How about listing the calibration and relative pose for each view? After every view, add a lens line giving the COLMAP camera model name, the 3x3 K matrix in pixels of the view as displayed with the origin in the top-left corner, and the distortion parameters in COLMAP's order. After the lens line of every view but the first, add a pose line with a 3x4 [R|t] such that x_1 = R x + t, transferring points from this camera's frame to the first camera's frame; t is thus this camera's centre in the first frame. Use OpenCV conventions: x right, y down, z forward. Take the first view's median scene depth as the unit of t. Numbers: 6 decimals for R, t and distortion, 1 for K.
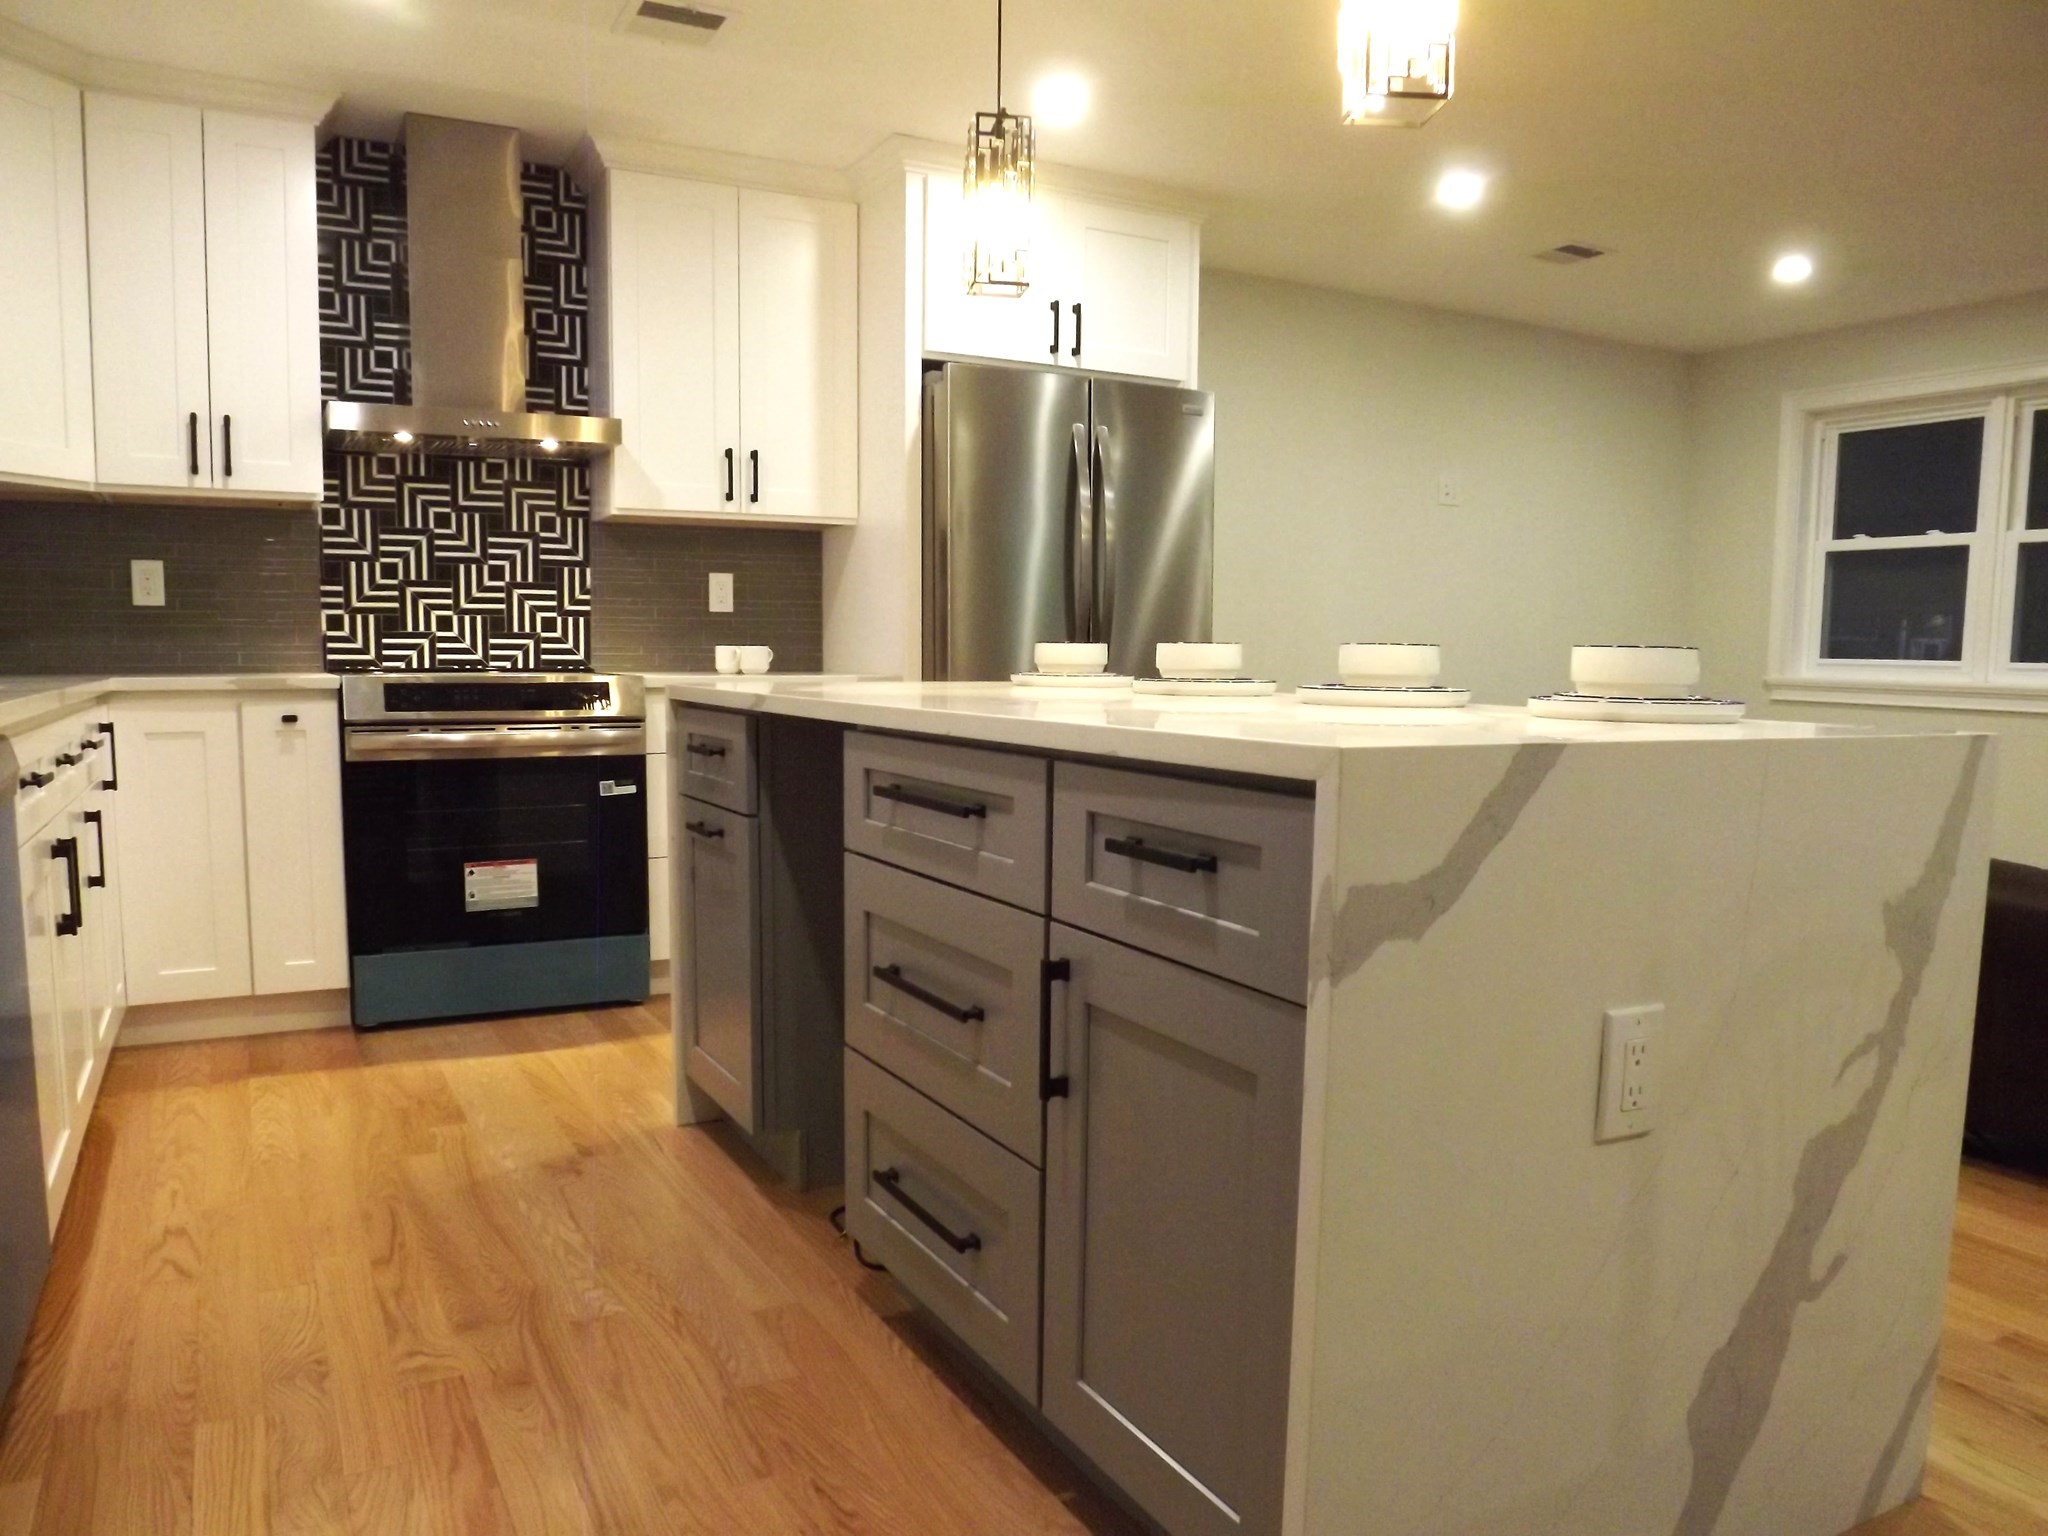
lens RADIAL K [[1478.0, 0, 1023.6], [0, 1478.0, 812.7], [0, 0, 1]] dist [-0.056164, -0.001210]
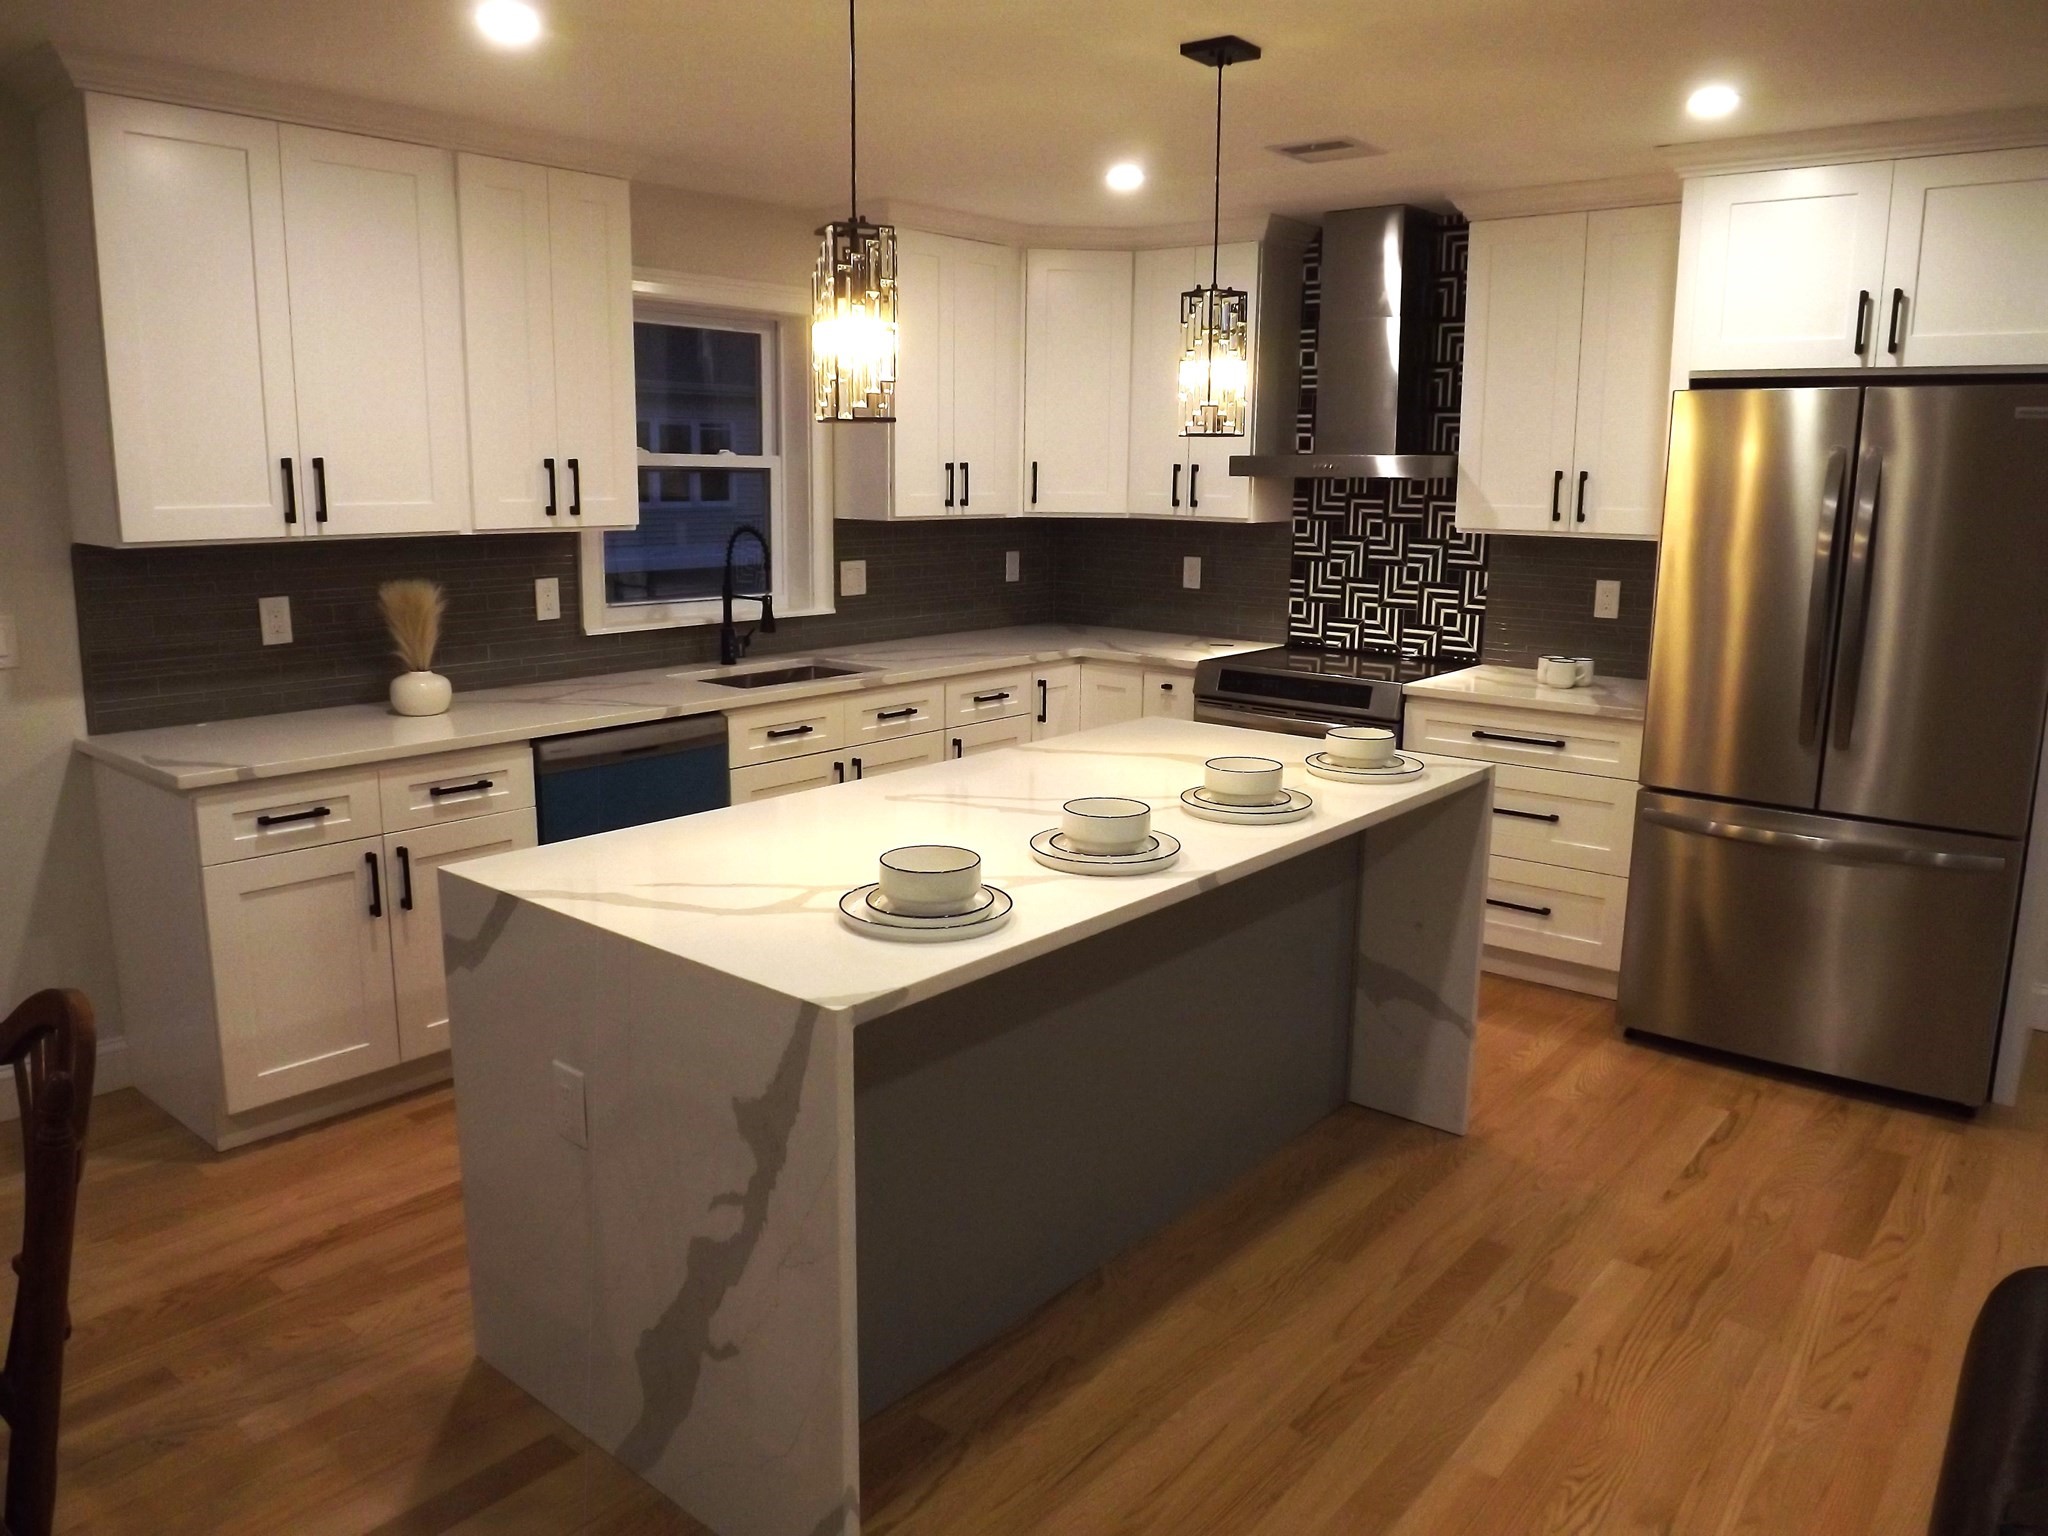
lens RADIAL K [[1479.4, 0, 1024.0], [0, 1479.4, 768.0], [0, 0, 1]] dist [-0.053591, 0.001300]
pose [[0.382489, 0.181651, -0.905928, 0.647971], [-0.109699, 0.982477, 0.150685, -0.159114], [0.917425, 0.041744, 0.395713, 0.254359]]
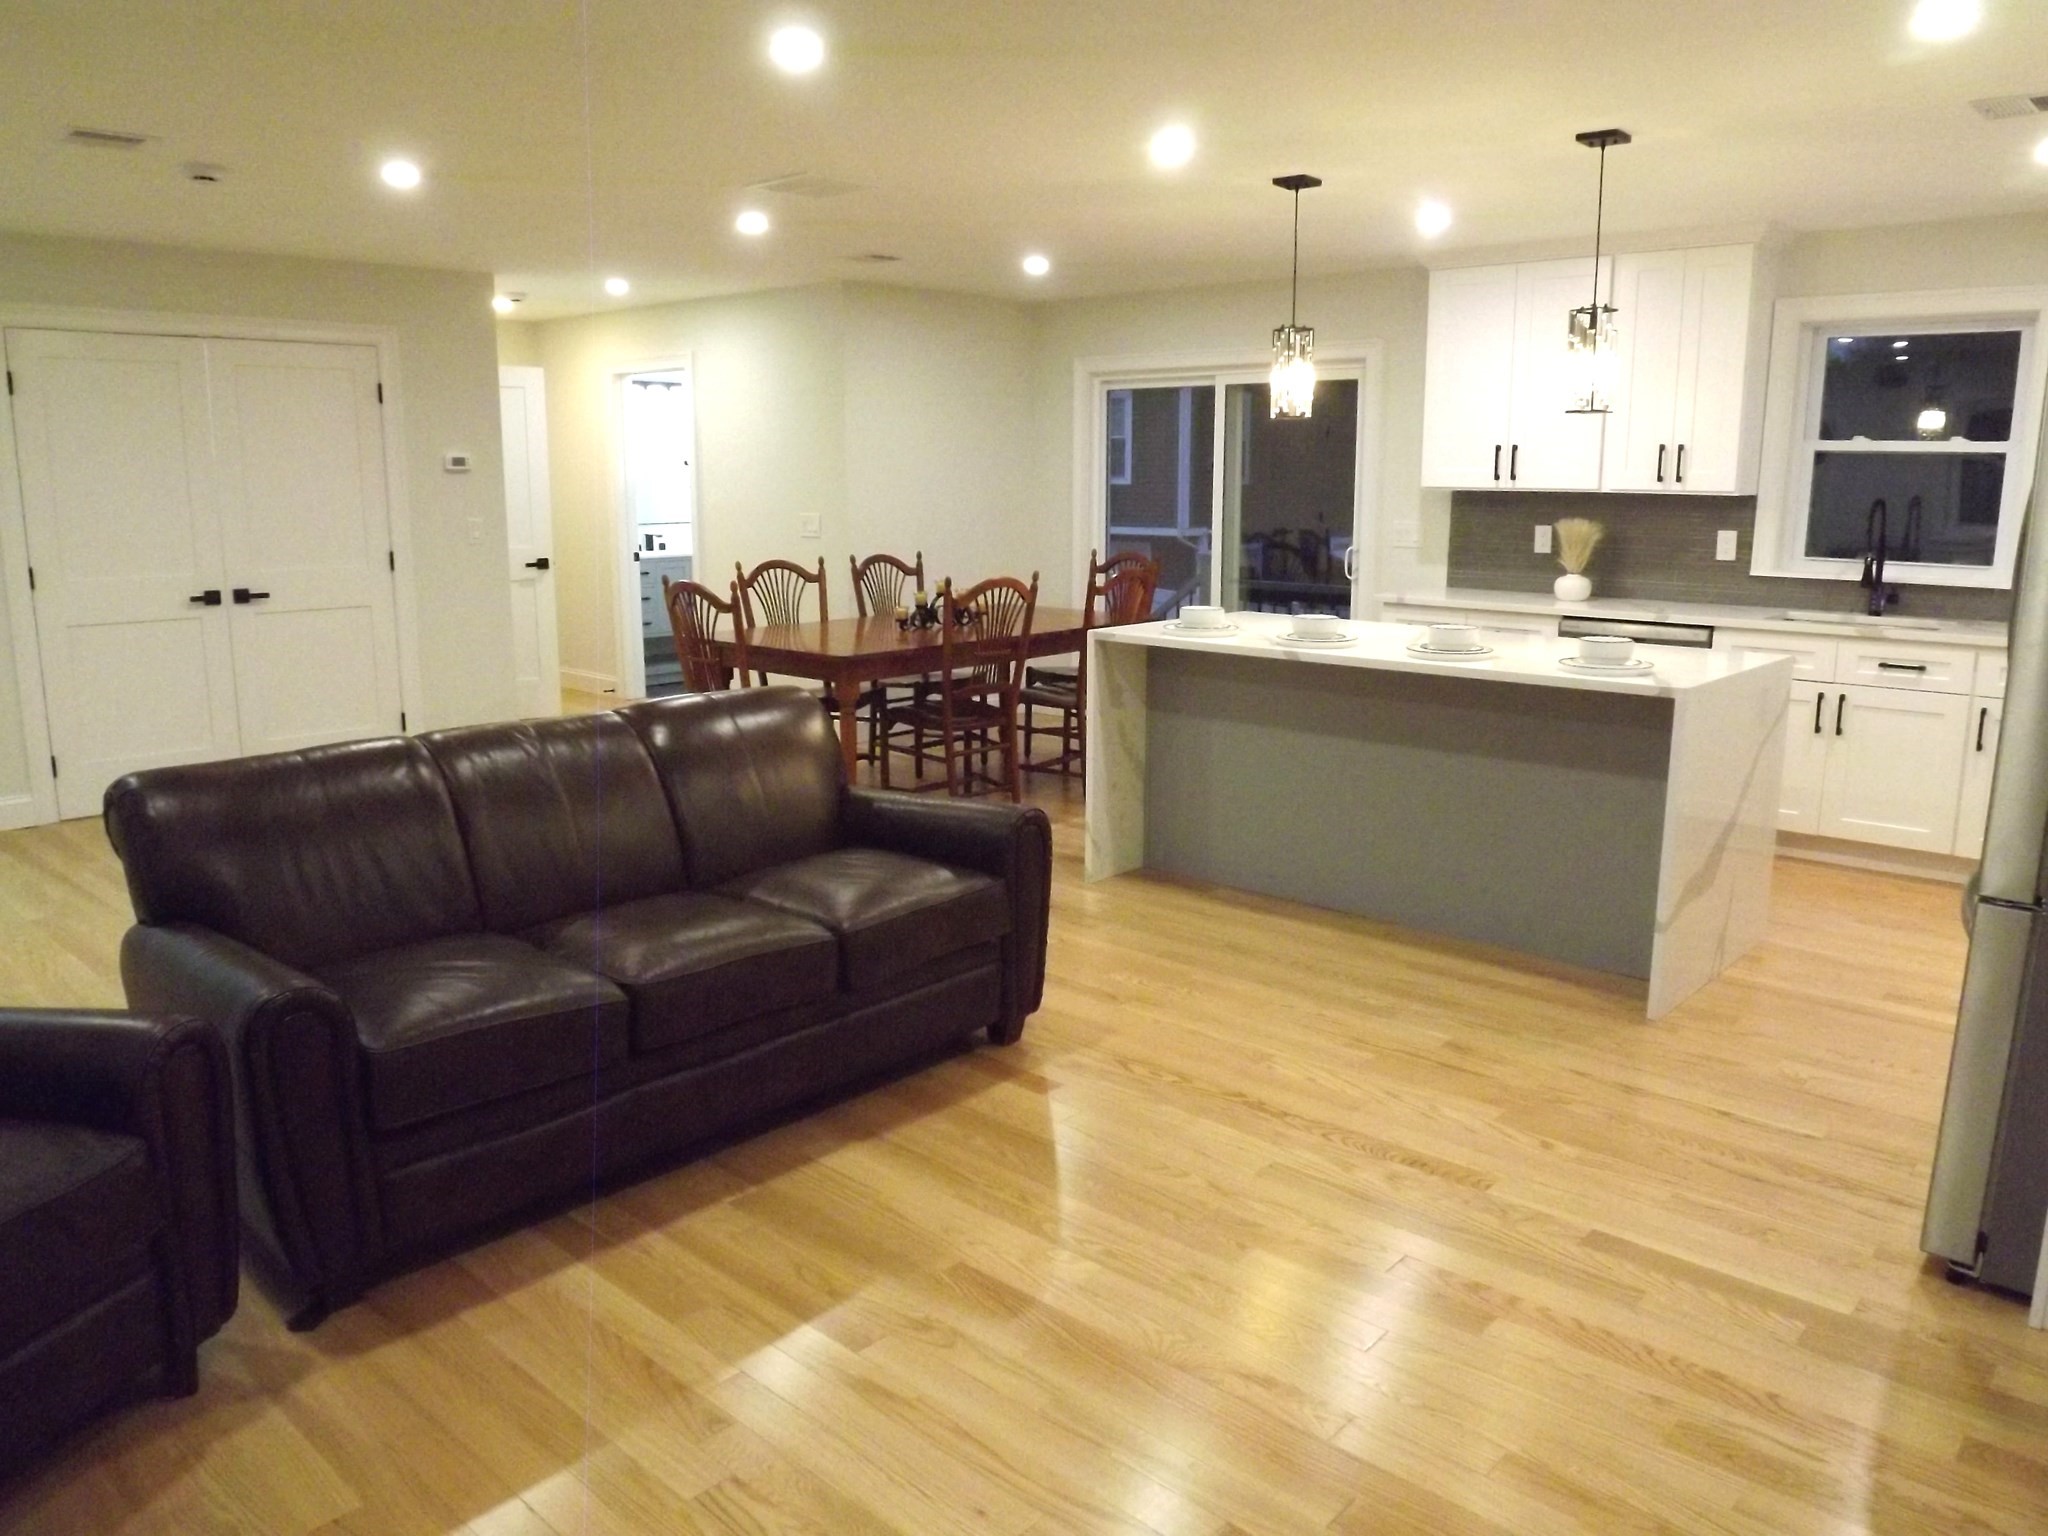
lens RADIAL K [[1479.4, 0, 1024.0], [0, 1479.4, 768.0], [0, 0, 1]] dist [-0.053591, 0.001300]
pose [[-0.943061, 0.058180, -0.327492, 0.701429], [-0.043536, 0.954523, 0.294941, -0.268903], [0.329759, 0.292405, -0.897640, 1.486980]]
